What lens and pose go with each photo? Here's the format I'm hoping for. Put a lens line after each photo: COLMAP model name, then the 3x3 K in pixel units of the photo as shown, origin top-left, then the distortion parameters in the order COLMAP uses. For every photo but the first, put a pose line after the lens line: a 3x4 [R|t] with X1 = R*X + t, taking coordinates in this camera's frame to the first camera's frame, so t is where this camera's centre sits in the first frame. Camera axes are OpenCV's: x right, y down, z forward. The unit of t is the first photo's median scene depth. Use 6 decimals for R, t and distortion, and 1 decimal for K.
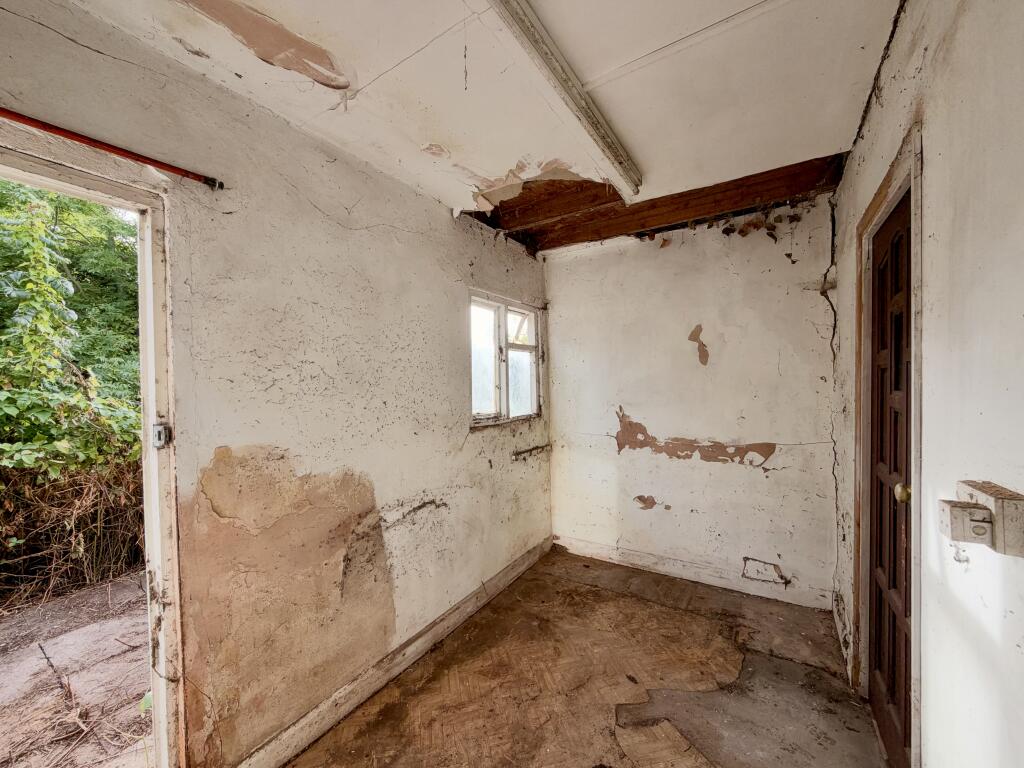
lens RADIAL K [[406.5, 0, 509.8], [0, 406.5, 385.5], [0, 0, 1]] dist [-0.002309, 0.000101]
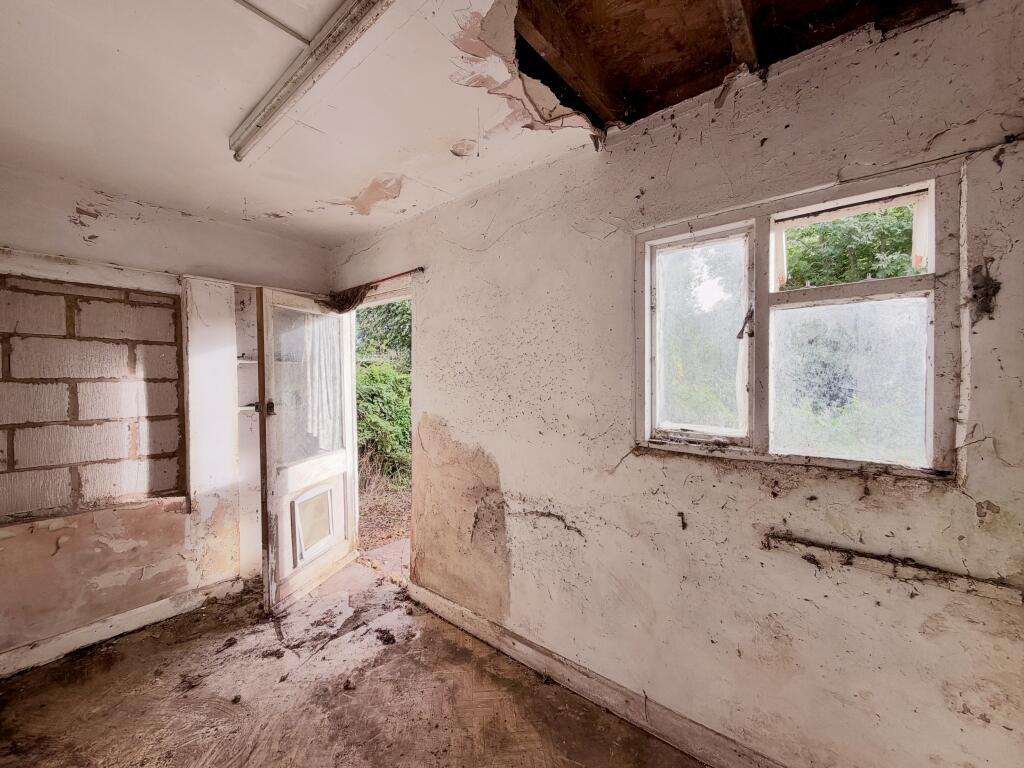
lens RADIAL K [[406.5, 0, 508.6], [0, 406.5, 385.4], [0, 0, 1]] dist [-0.002309, 0.000101]
pose [[-0.124502, 0.033183, -0.991664, 0.696418], [-0.001995, 0.999430, 0.033694, -0.020847], [0.992217, 0.006173, -0.124365, 1.052993]]
